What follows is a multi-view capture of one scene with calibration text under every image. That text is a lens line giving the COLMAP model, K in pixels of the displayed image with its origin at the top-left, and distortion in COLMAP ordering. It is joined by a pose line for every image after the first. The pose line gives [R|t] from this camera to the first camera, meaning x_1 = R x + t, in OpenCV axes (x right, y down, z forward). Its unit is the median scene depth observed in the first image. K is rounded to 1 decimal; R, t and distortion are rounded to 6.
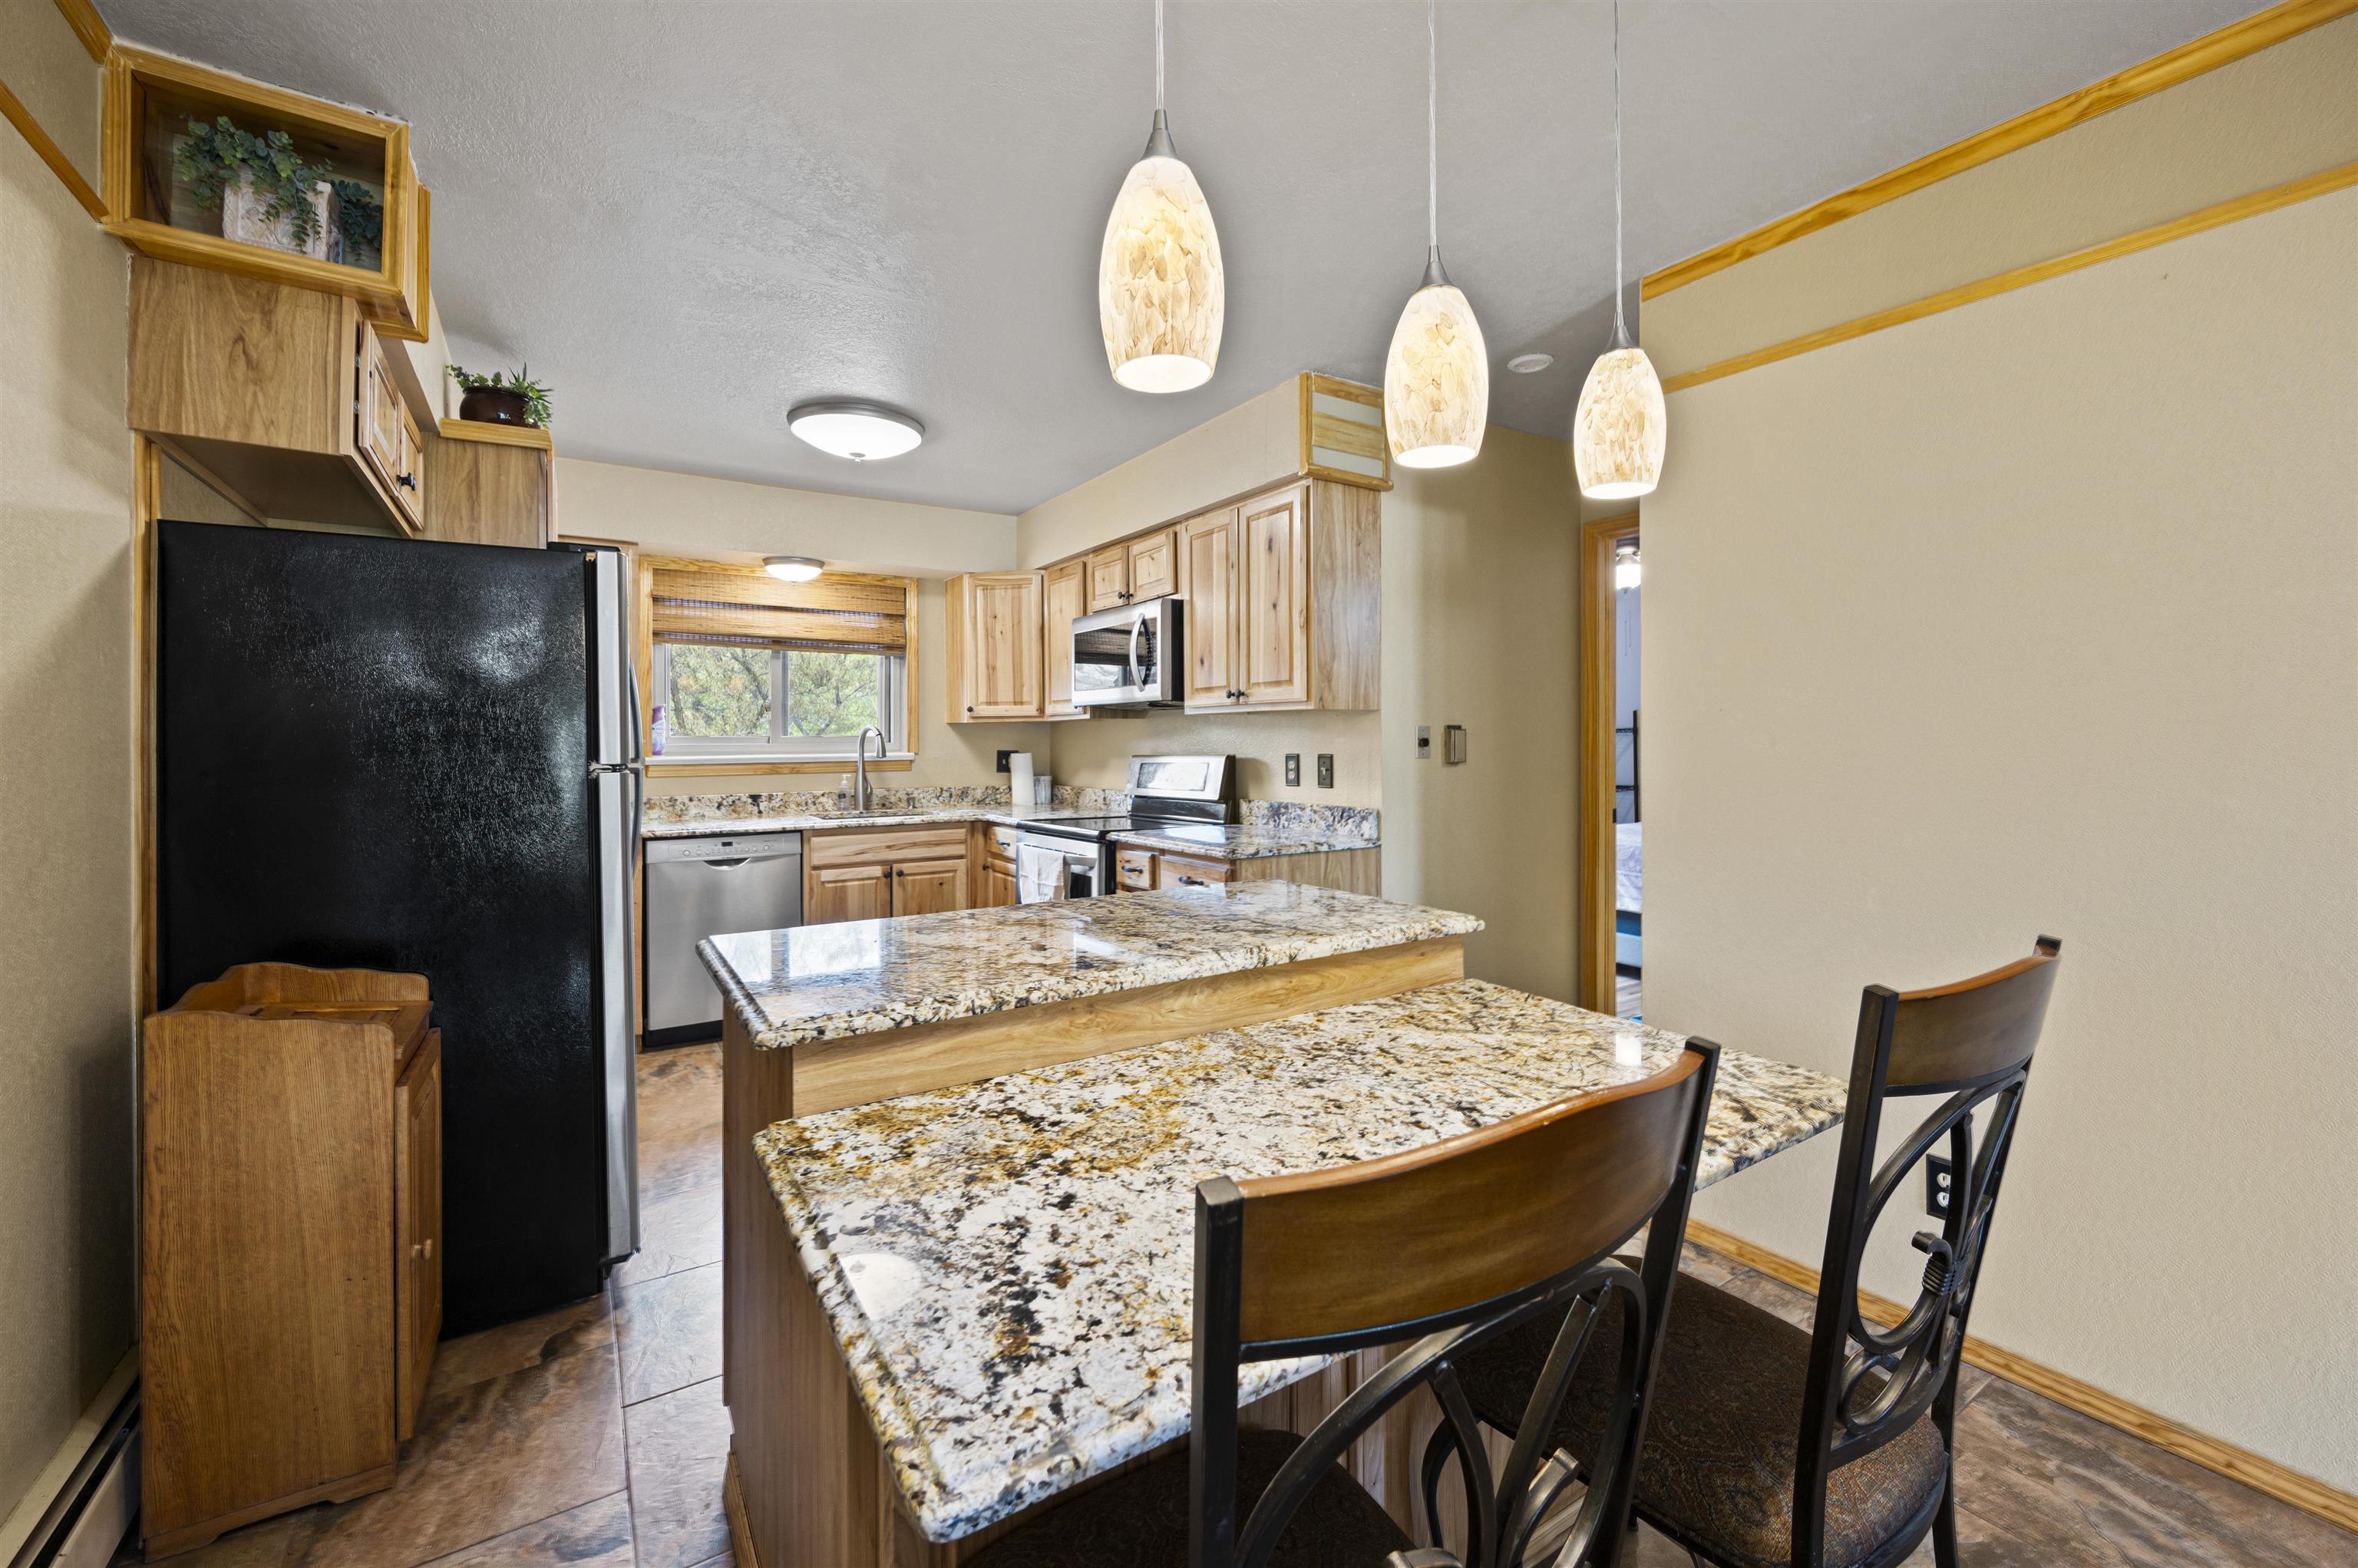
lens RADIAL K [[948.4, 0, 1189.8], [0, 948.4, 734.1], [0, 0, 1]] dist [0.001798, 0.000008]
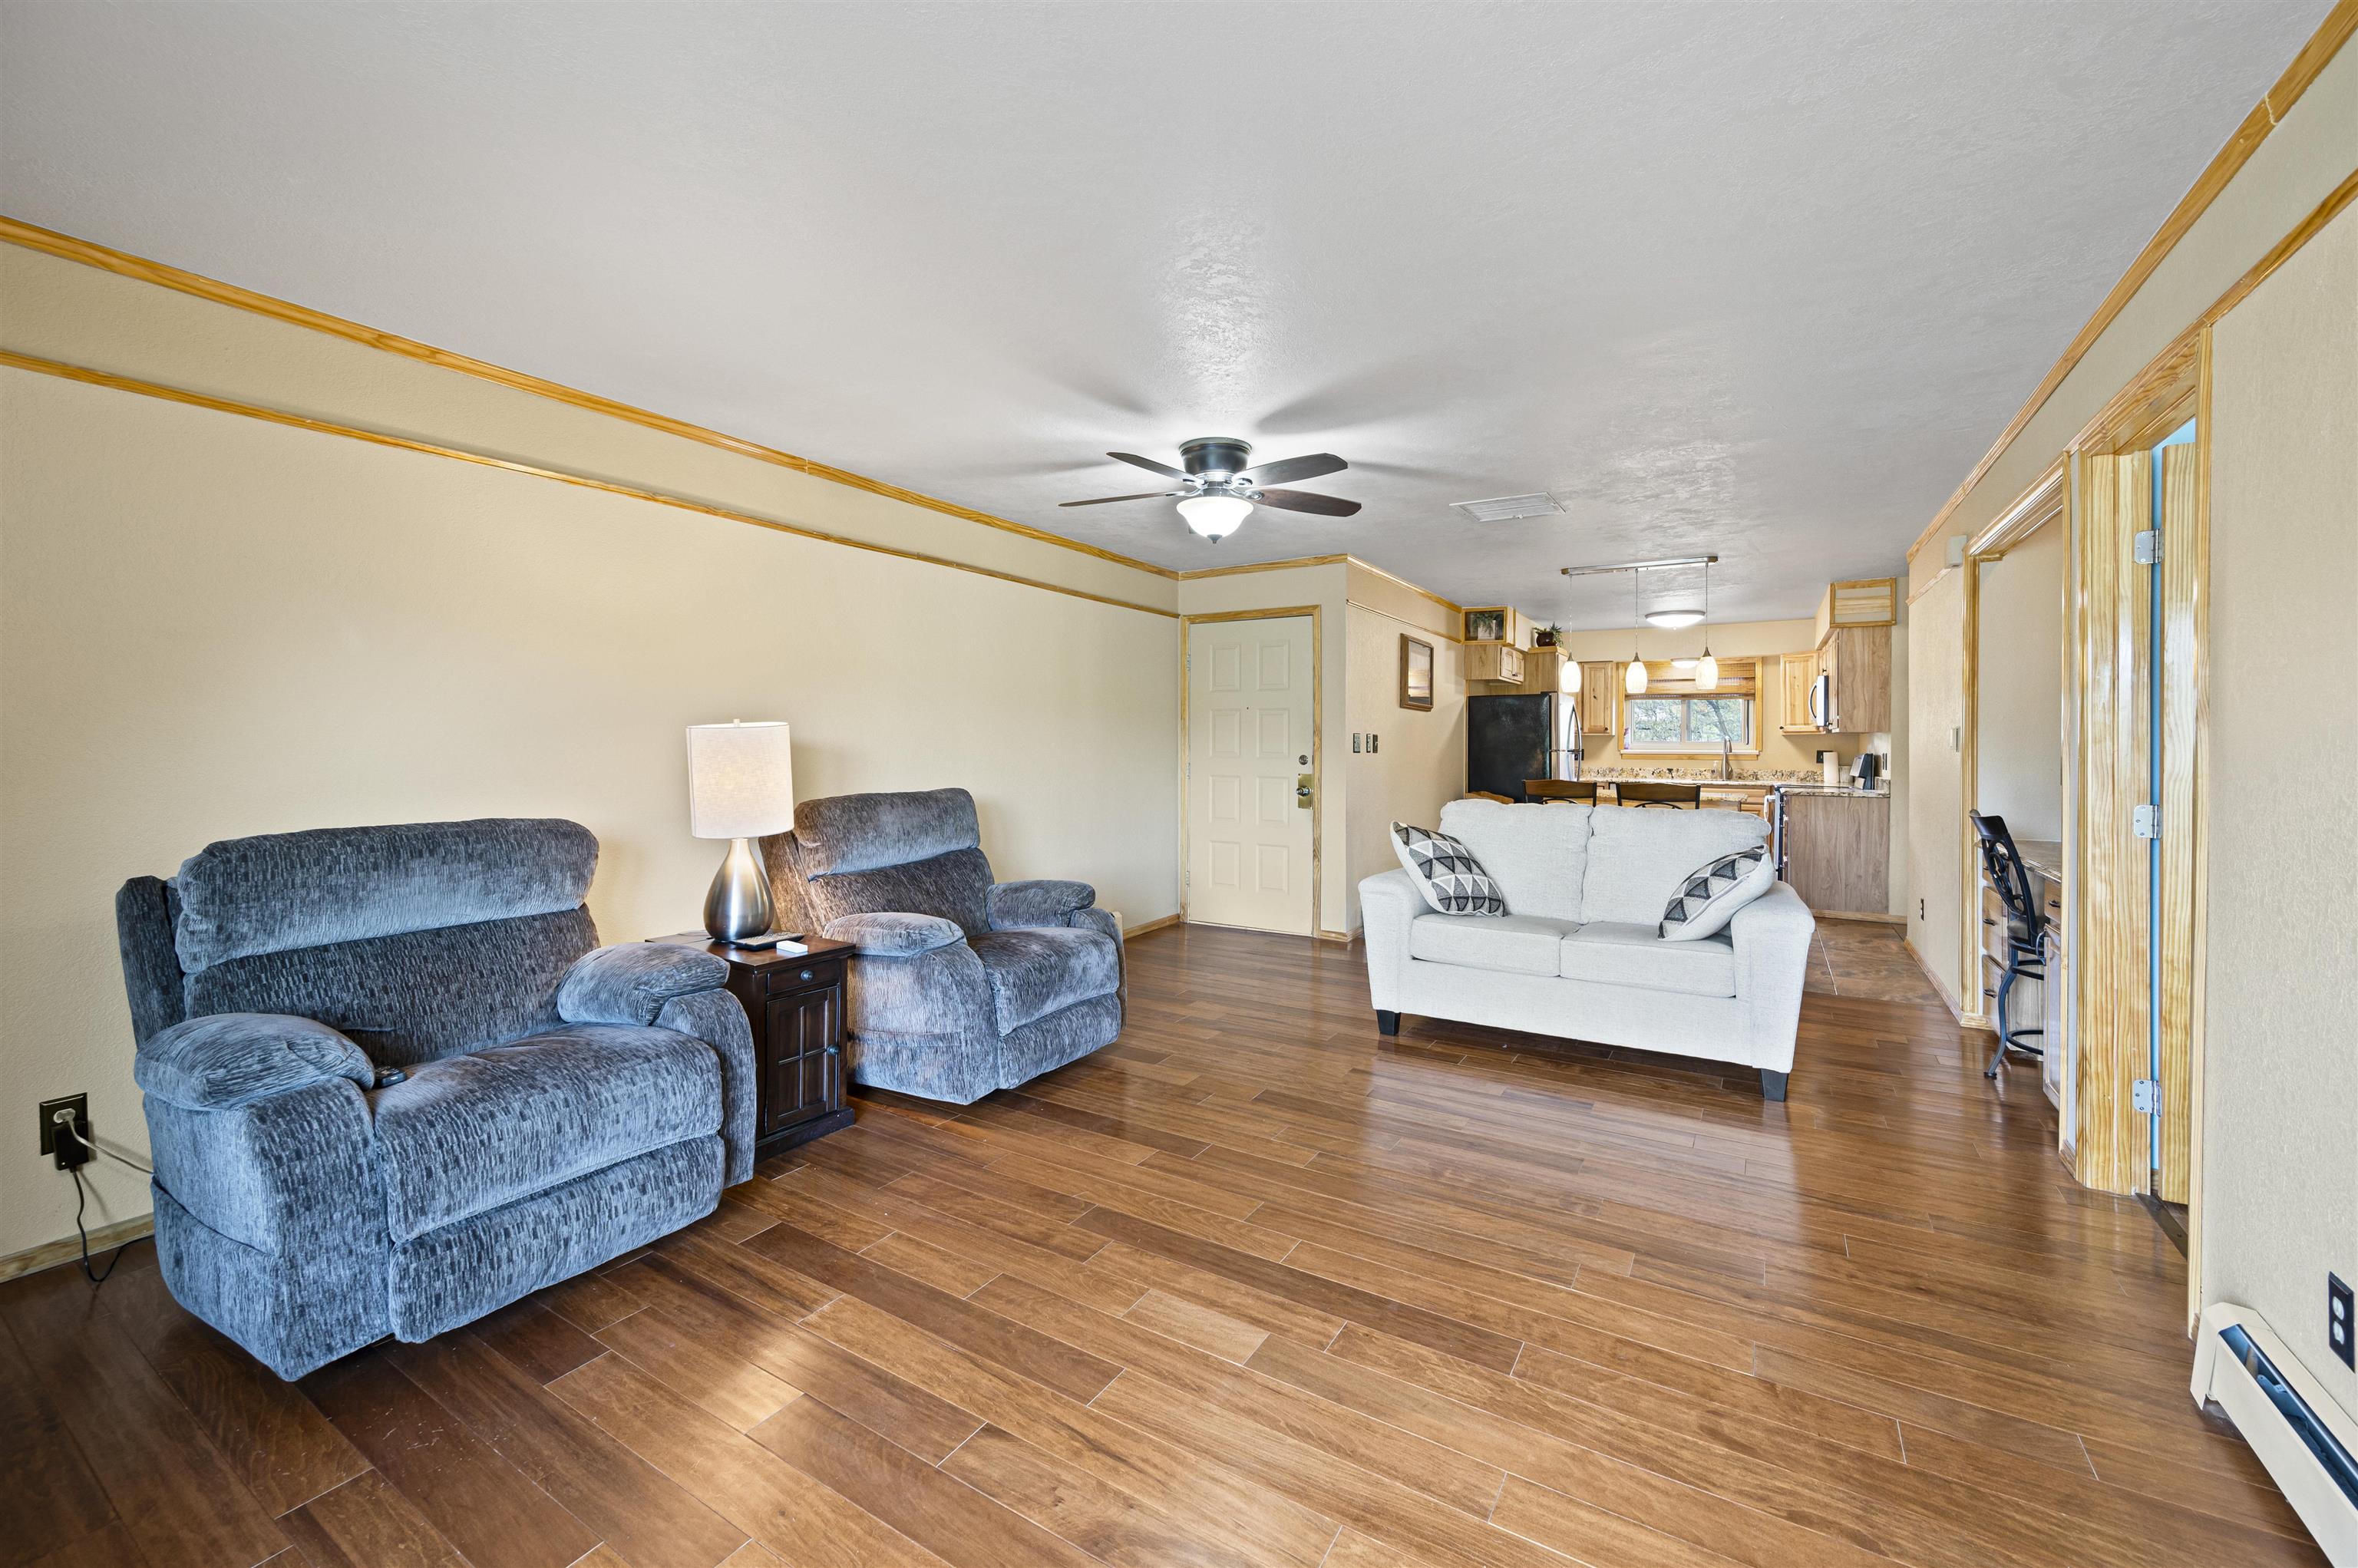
lens RADIAL K [[948.4, 0, 1170.2], [0, 948.4, 744.6], [0, 0, 1]] dist [0.001798, 0.000008]
pose [[0.400940, 0.010695, -0.916042, 1.272375], [0.000628, 0.999928, 0.011949, -0.020679], [0.916104, -0.005366, 0.400904, -1.084975]]
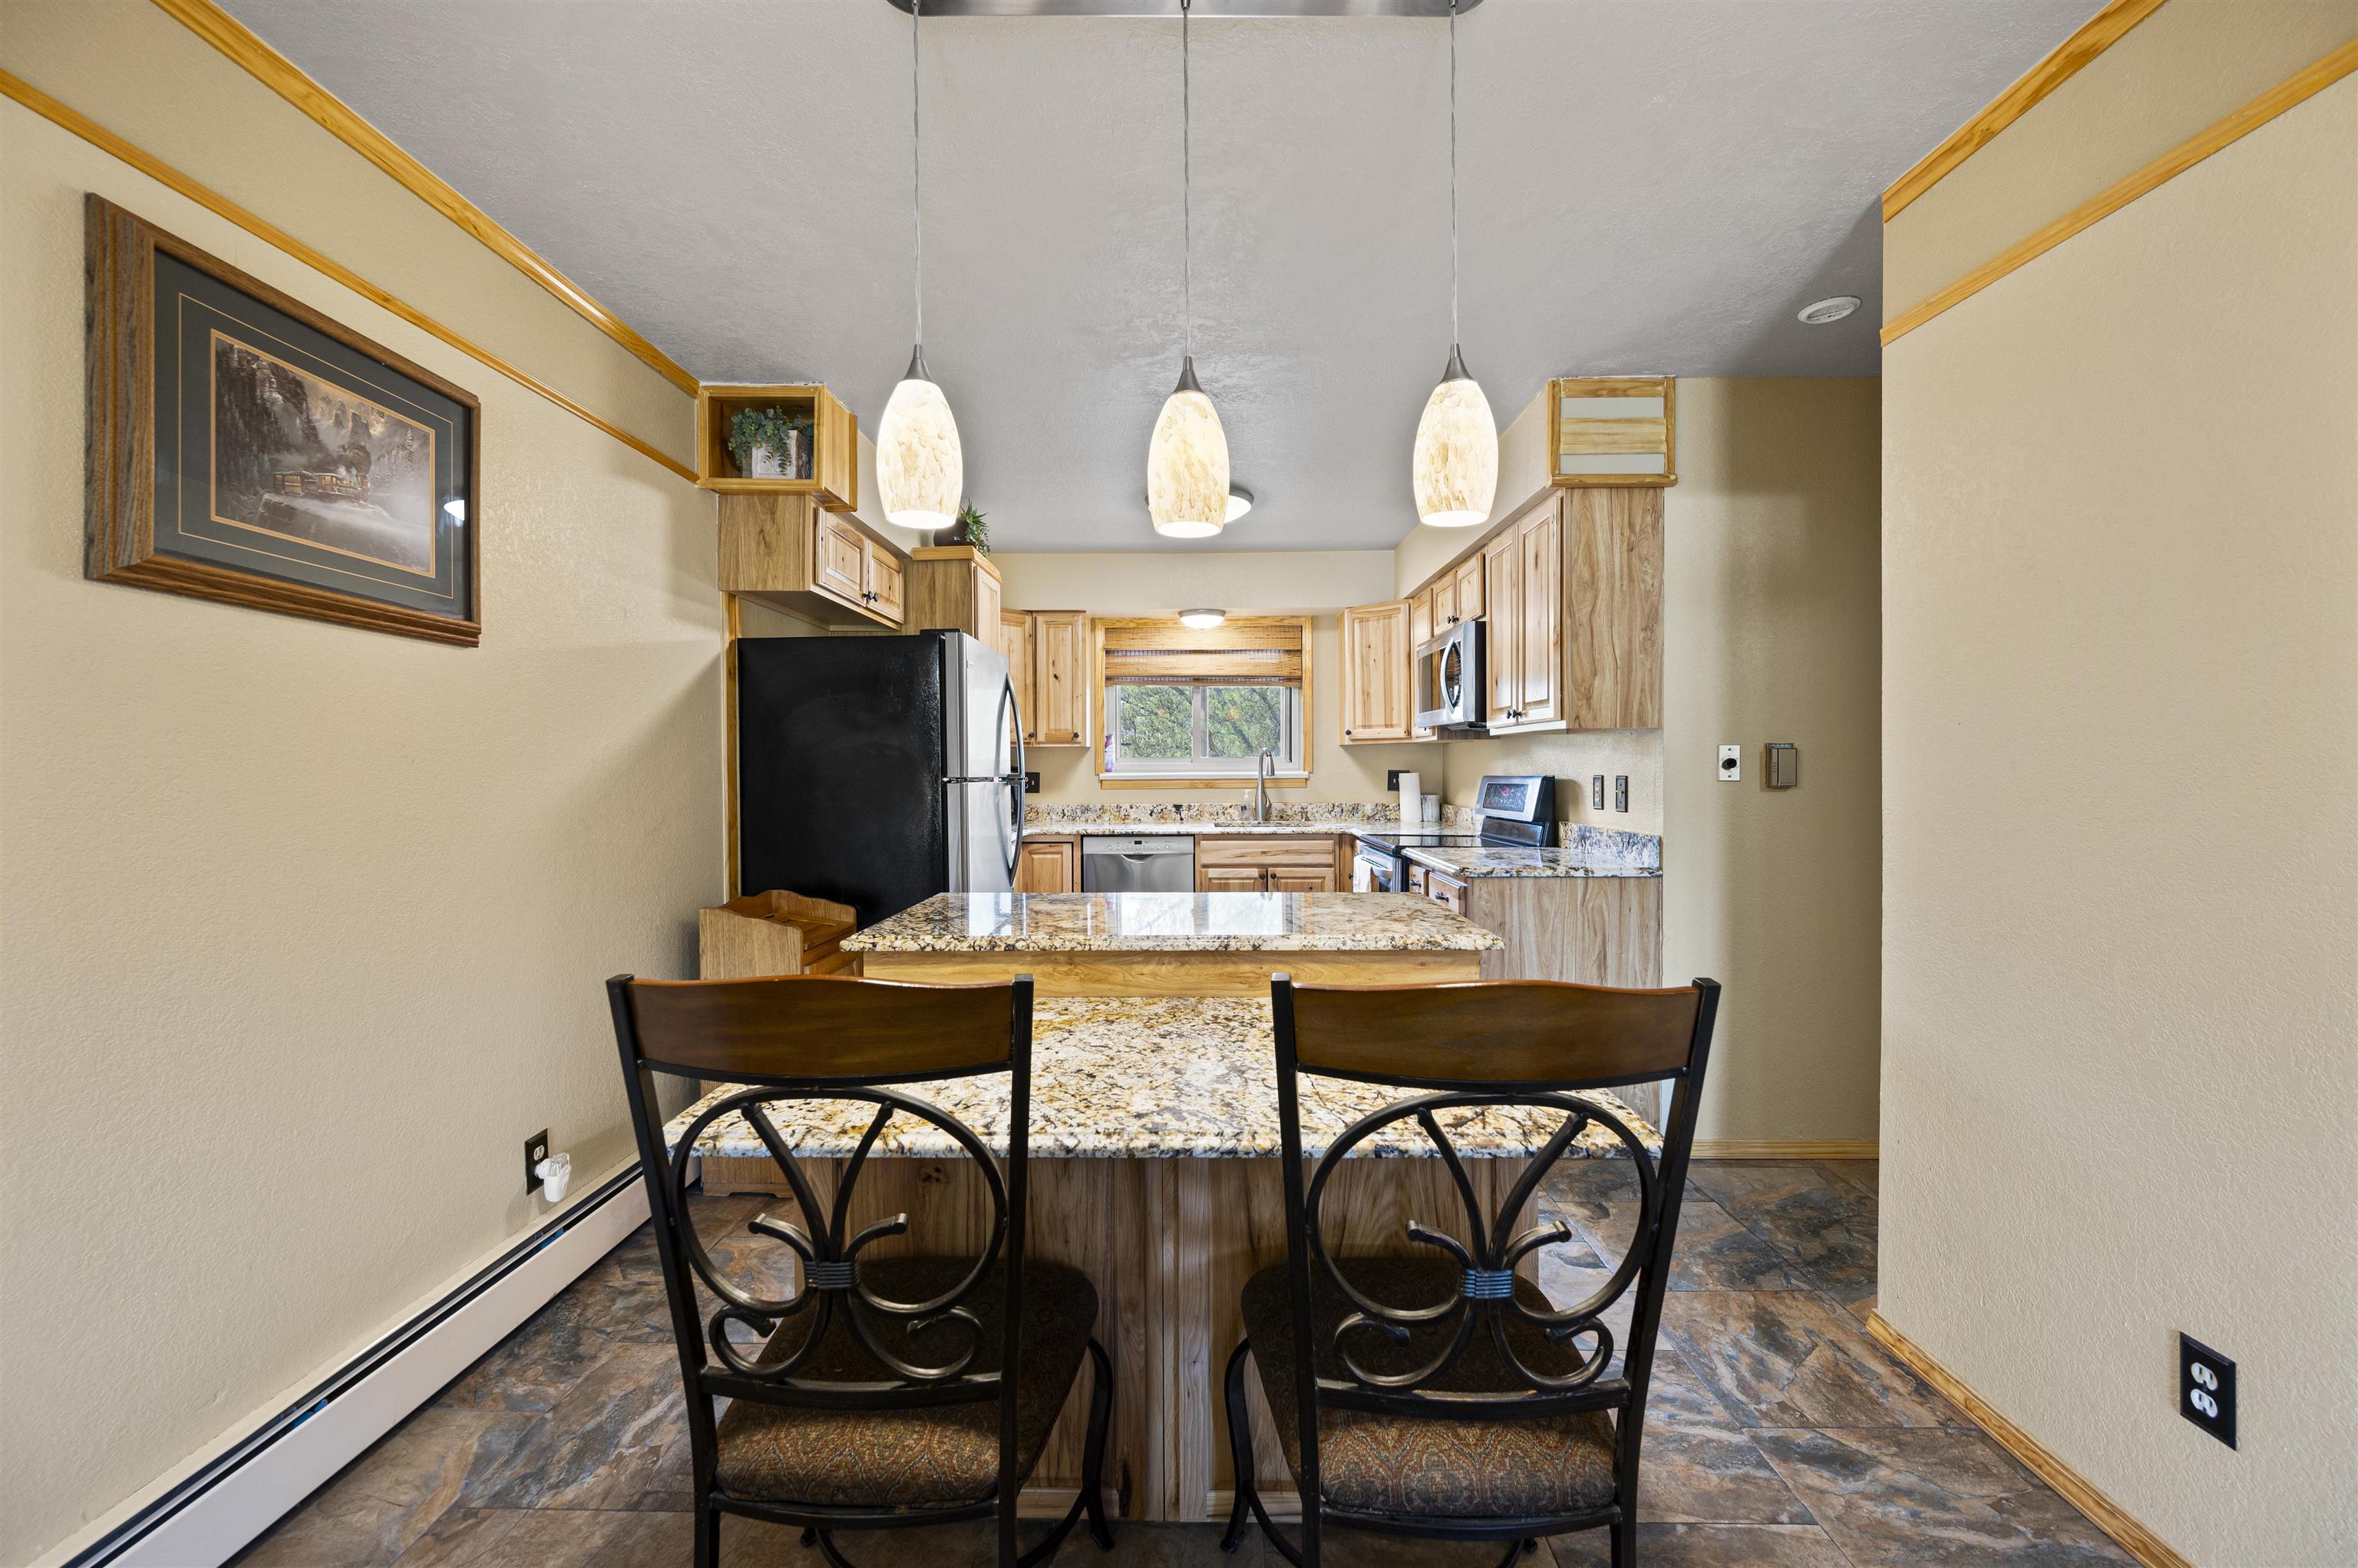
lens RADIAL K [[948.4, 0, 1211.3], [0, 948.4, 768.2], [0, 0, 1]] dist [0.001798, 0.000008]
pose [[0.834606, 0.004442, -0.550830, 0.306432], [0.003657, 0.999901, 0.013604, -0.000495], [0.550835, -0.013369, 0.834507, -0.002821]]
